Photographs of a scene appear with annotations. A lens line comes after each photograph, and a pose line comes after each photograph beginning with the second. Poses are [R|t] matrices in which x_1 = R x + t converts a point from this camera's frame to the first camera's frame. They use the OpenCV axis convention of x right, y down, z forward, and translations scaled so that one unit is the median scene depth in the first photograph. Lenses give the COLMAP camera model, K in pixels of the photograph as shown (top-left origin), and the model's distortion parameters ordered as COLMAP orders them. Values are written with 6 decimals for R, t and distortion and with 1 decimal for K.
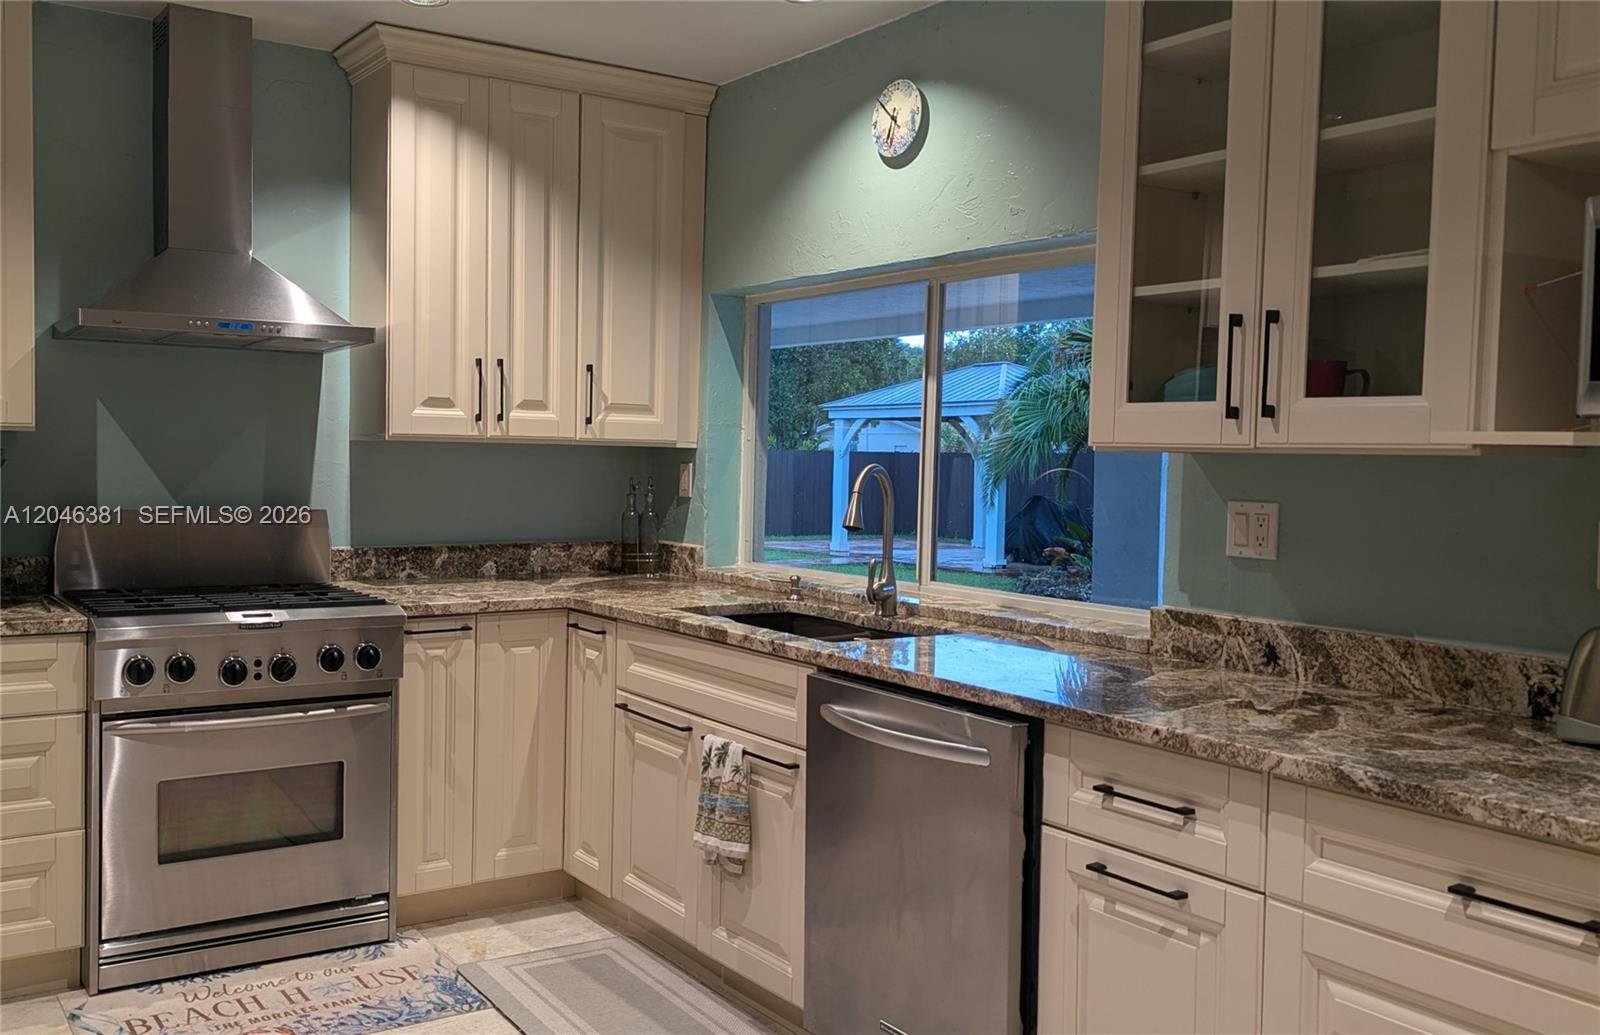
lens RADIAL K [[1402.7, 0, 800.0], [0, 1402.7, 517.5], [0, 0, 1]] dist [0.045155, -0.000947]
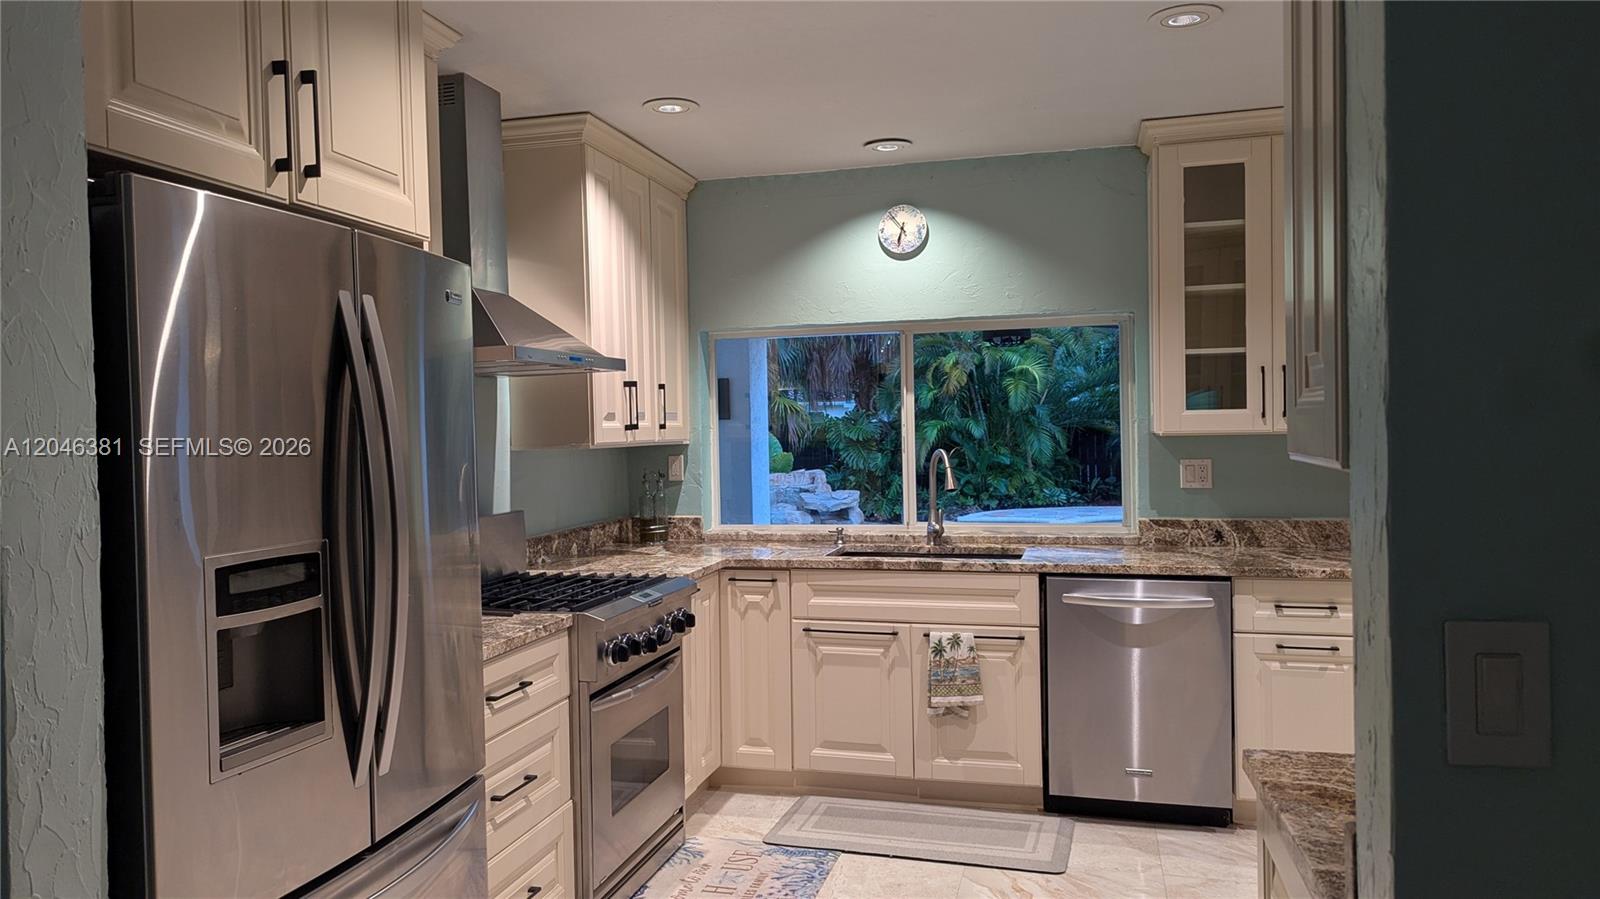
lens RADIAL K [[1071.2, 0, 800.0], [0, 1071.2, 449.5], [0, 0, 1]] dist [0.031384, -0.001298]
pose [[0.746260, -0.046811, 0.664007, -0.947787], [0.063461, 0.997984, -0.000967, -0.051056], [-0.662623, 0.042860, 0.747726, 0.222693]]
